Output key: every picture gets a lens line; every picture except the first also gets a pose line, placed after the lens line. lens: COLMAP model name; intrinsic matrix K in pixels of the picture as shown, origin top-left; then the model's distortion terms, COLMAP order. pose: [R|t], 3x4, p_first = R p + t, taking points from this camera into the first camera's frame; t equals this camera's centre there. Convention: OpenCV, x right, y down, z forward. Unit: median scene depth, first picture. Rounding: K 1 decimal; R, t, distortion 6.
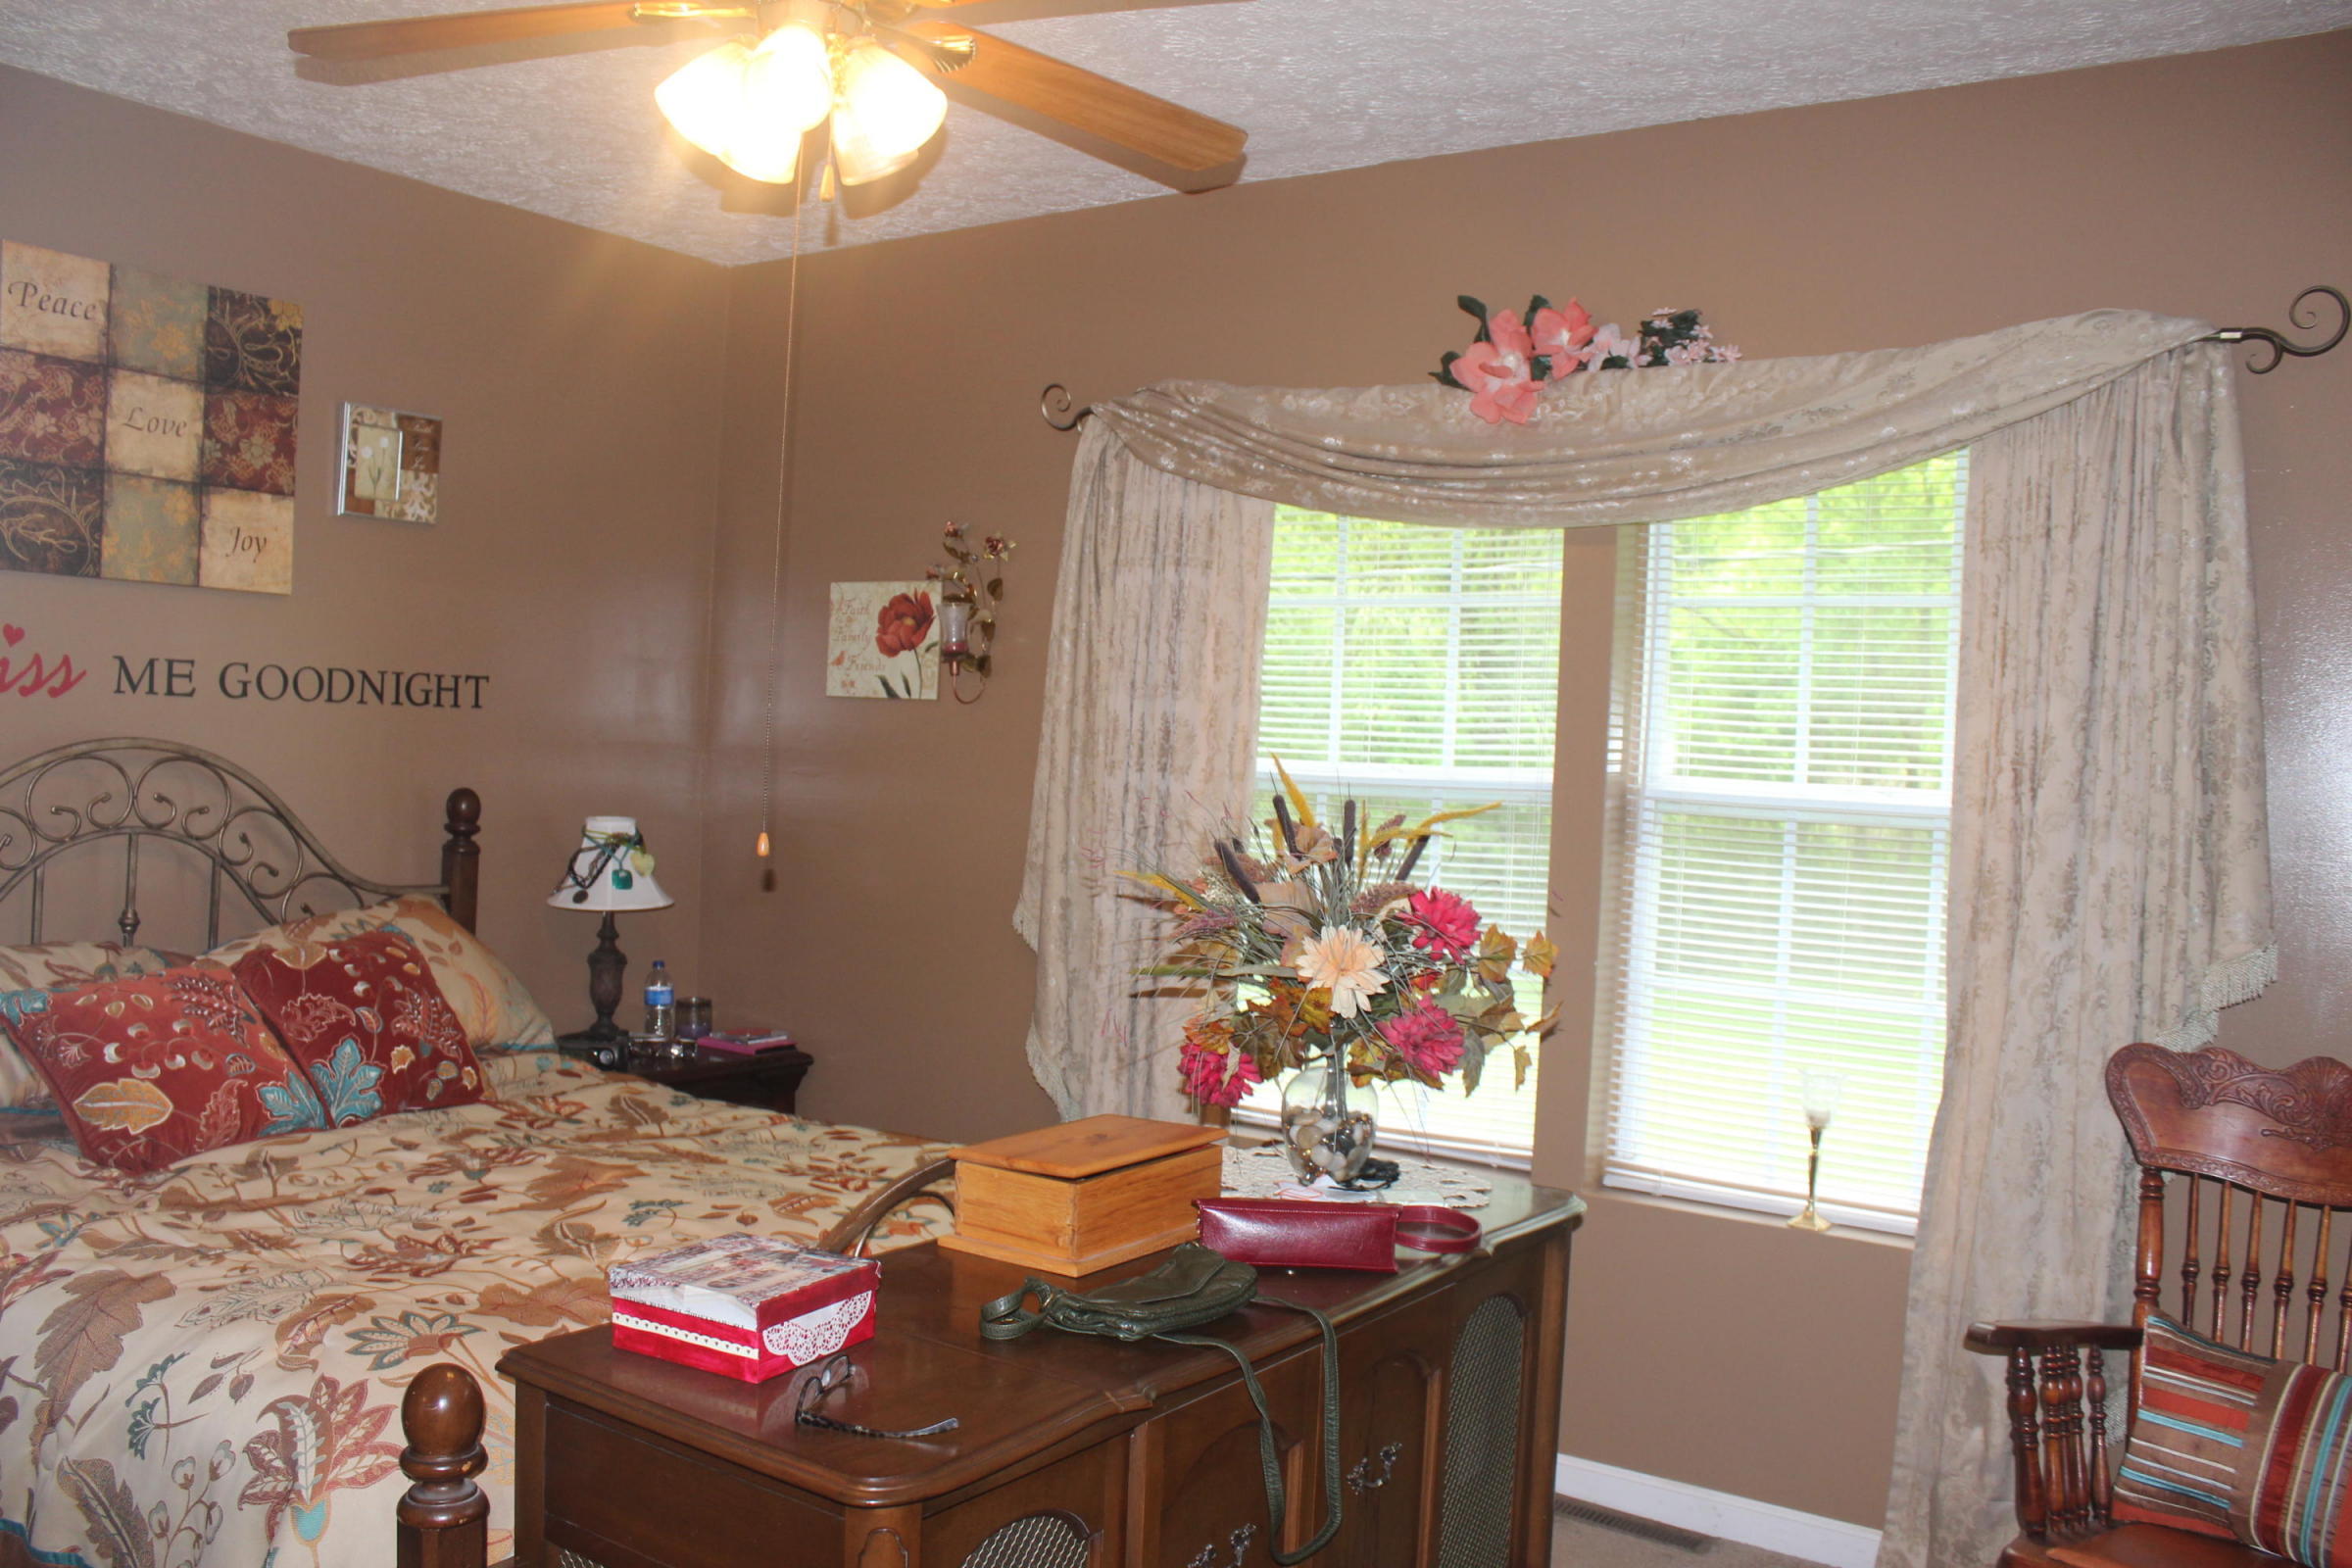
lens RADIAL K [[1972.4, 0, 1180.1], [0, 1972.4, 786.0], [0, 0, 1]] dist [-0.140126, 0.110801]
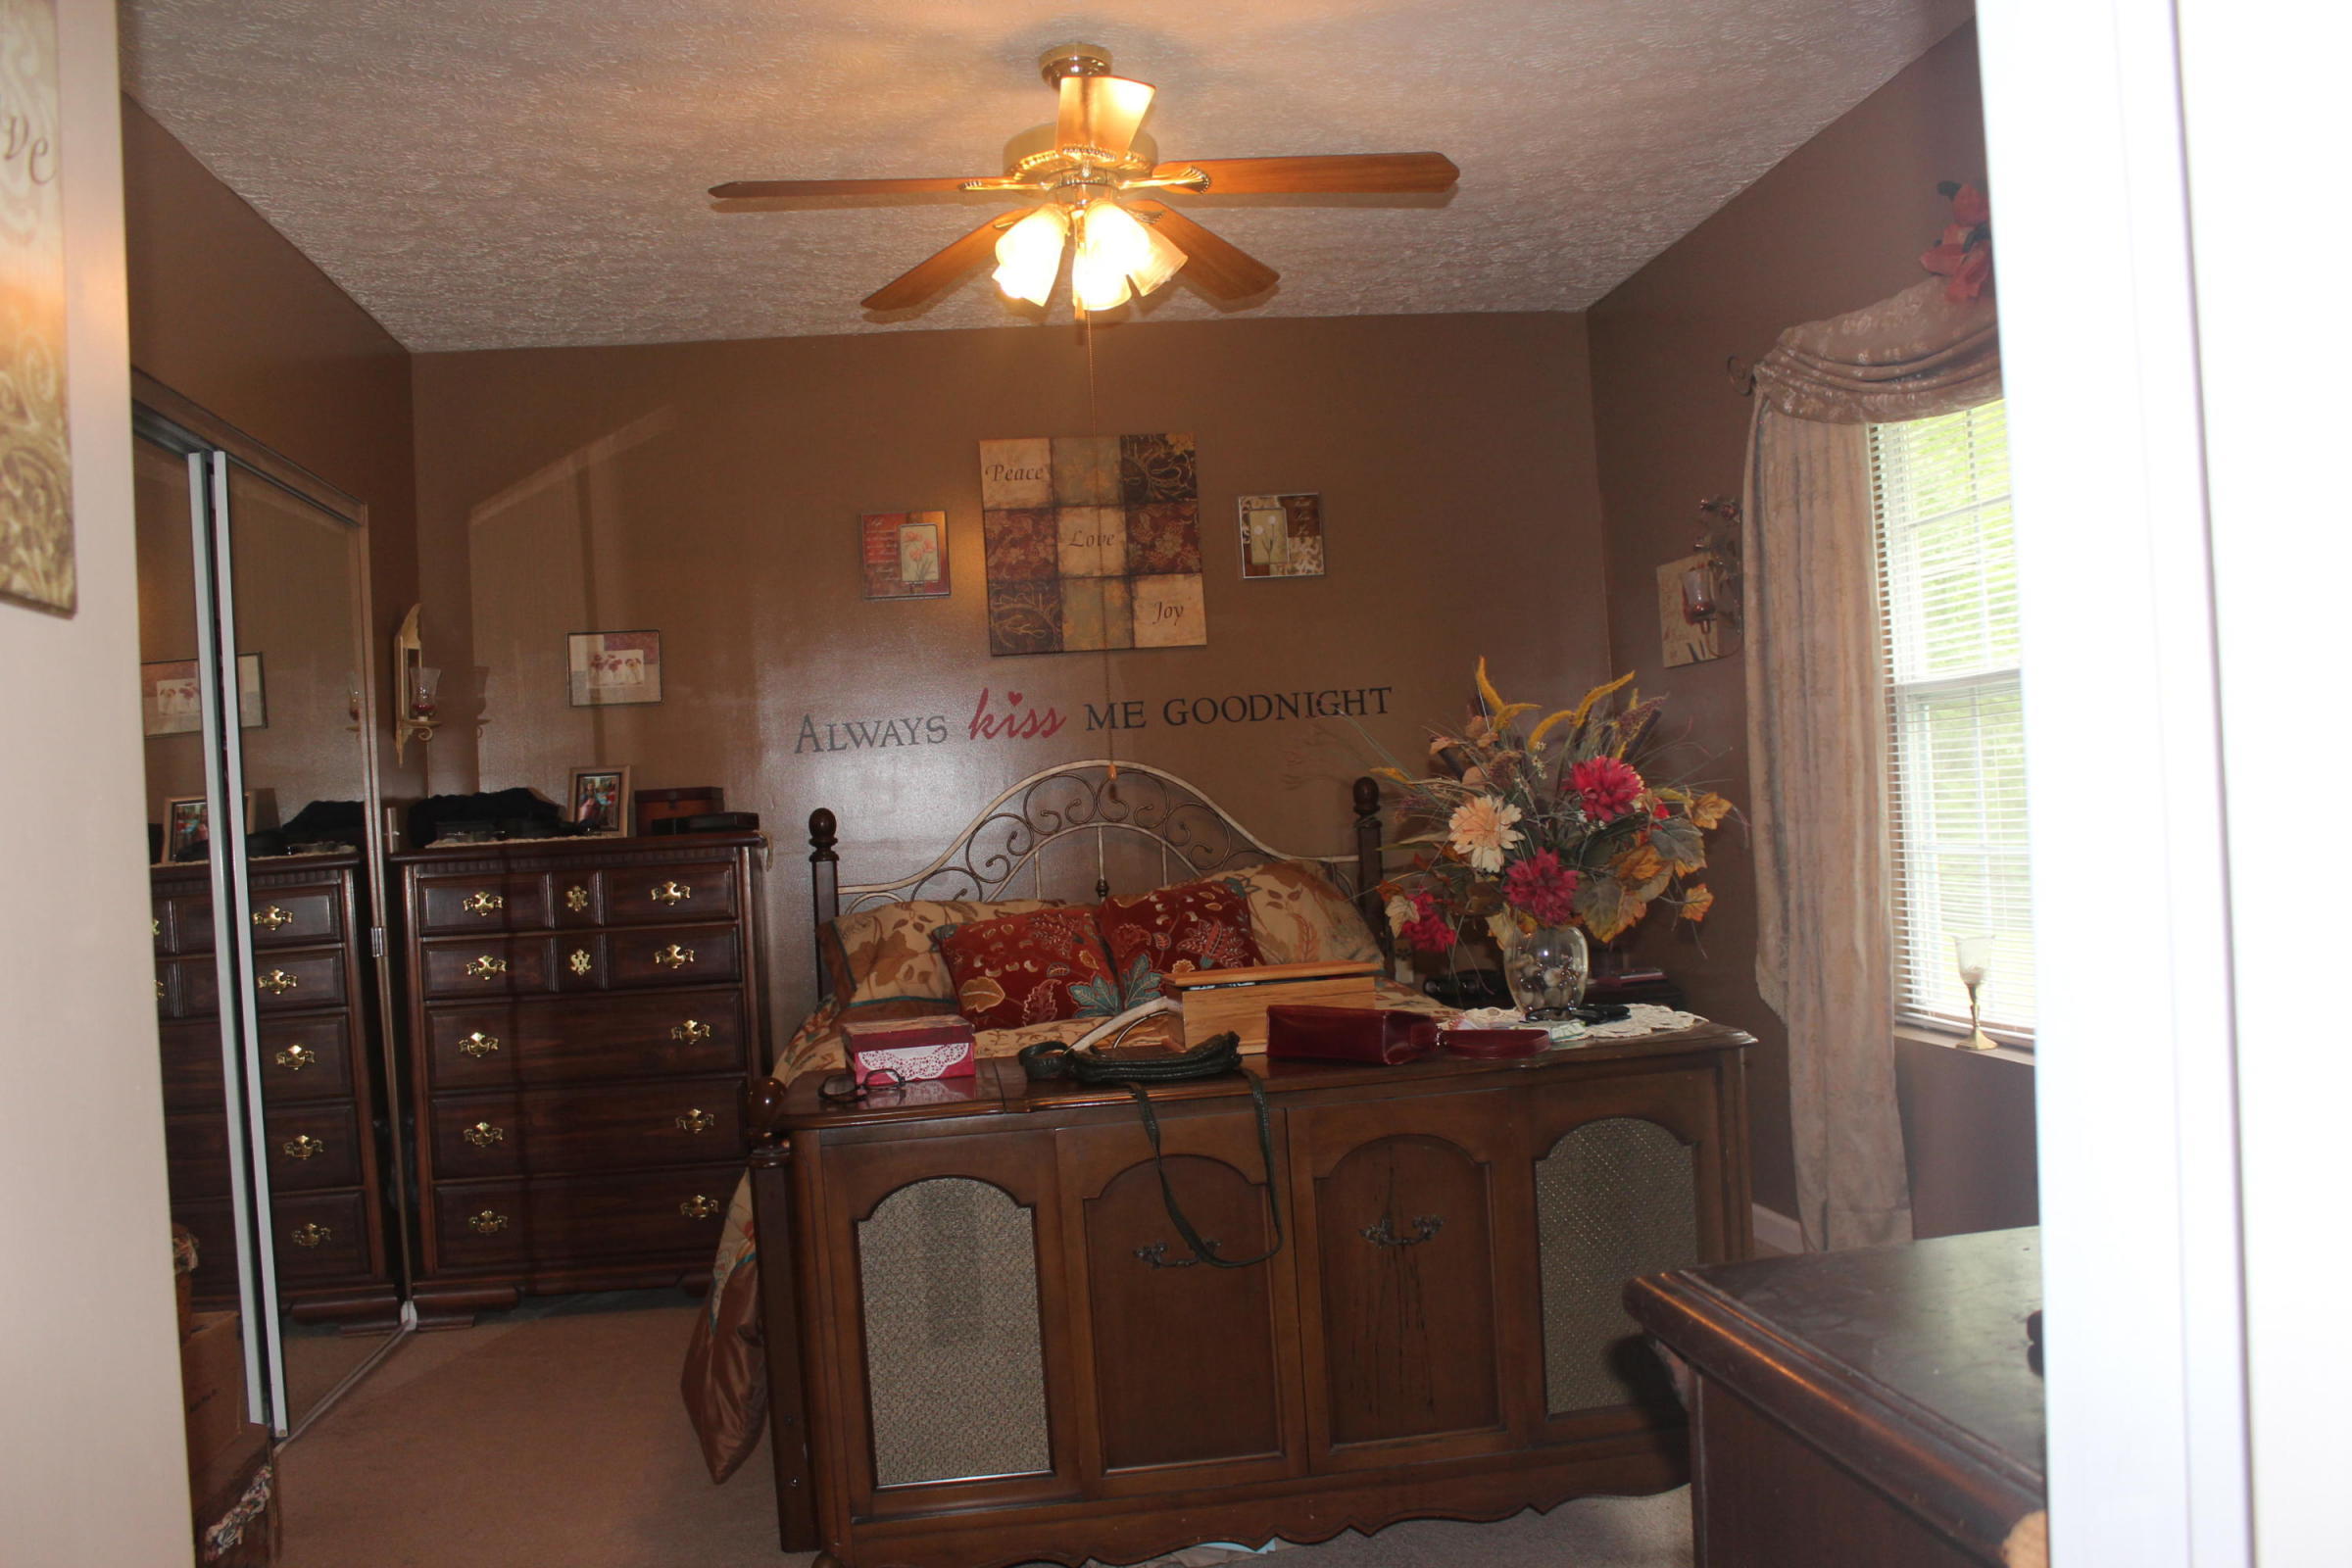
lens RADIAL K [[1972.4, 0, 1172.1], [0, 1972.4, 785.4], [0, 0, 1]] dist [-0.140126, 0.110801]
pose [[0.671034, -0.091682, -0.735736, 0.557349], [0.075461, 0.995617, -0.055242, 0.077397], [0.737577, -0.018450, 0.675011, 0.044141]]
